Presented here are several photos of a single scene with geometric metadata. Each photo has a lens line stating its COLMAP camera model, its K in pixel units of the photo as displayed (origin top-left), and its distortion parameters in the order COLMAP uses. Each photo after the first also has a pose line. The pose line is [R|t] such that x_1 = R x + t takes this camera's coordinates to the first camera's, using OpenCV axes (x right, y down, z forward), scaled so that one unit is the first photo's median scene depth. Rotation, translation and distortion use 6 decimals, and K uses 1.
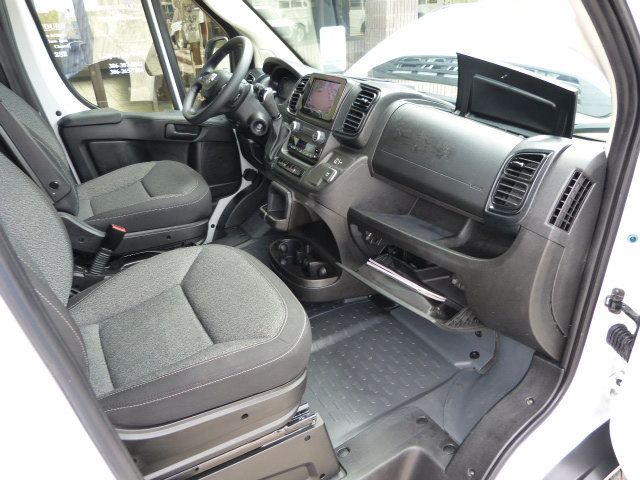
lens RADIAL K [[478.4, 0, 319.6], [0, 478.4, 240.4], [0, 0, 1]] dist [-0.037785, 0.027290]
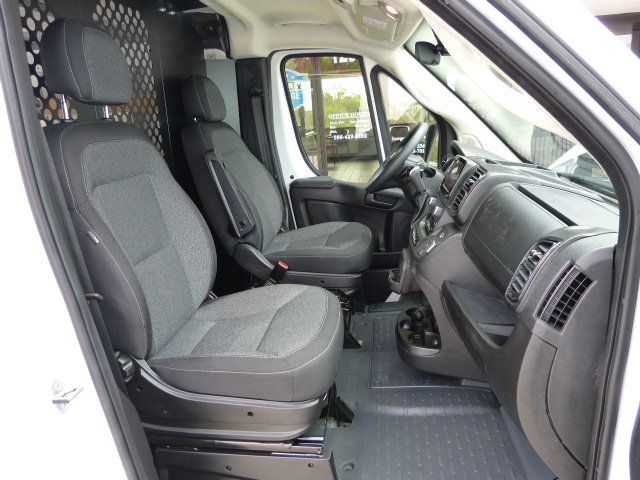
lens RADIAL K [[478.4, 0, 319.2], [0, 478.4, 238.2], [0, 0, 1]] dist [-0.037785, 0.027290]
pose [[0.806230, 0.138882, -0.575069, 0.373206], [-0.233121, 0.967985, -0.093056, 0.001574], [0.543735, 0.209085, 0.812795, 0.001766]]
